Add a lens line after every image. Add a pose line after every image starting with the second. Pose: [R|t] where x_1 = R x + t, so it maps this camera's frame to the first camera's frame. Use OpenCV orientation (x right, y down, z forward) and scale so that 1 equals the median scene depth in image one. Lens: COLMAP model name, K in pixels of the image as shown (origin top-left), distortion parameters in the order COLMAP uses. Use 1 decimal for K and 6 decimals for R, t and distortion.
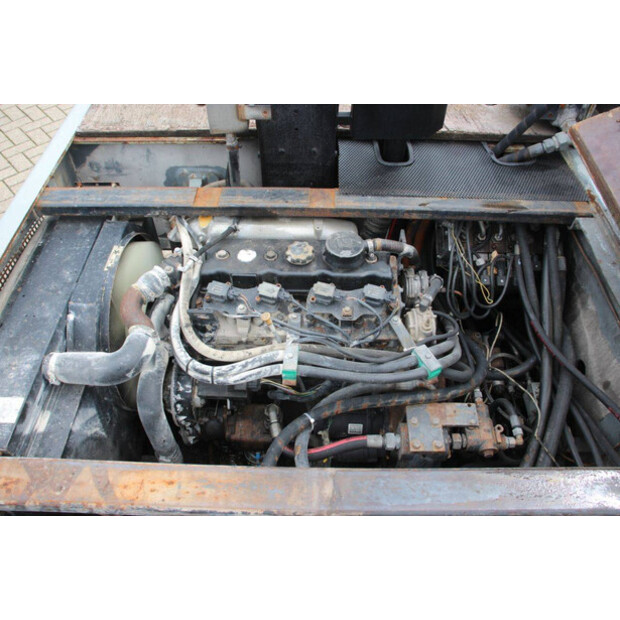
lens RADIAL K [[514.1, 0, 308.7], [0, 514.1, 308.3], [0, 0, 1]] dist [-0.149749, 0.120745]
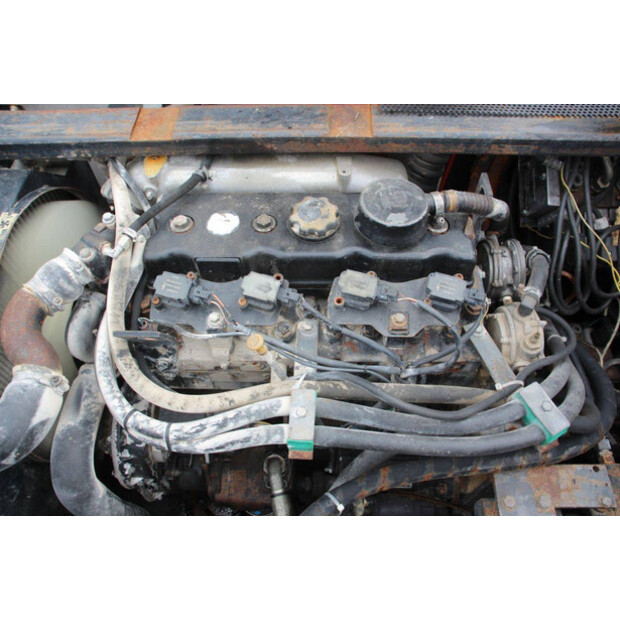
lens RADIAL K [[514.1, 0, 310.6], [0, 514.1, 313.4], [0, 0, 1]] dist [-0.149749, 0.120745]
pose [[0.999688, -0.016692, -0.018575, -0.012606], [0.018986, 0.991185, 0.131121, -0.076621], [0.016223, -0.131433, 0.991192, 0.418653]]
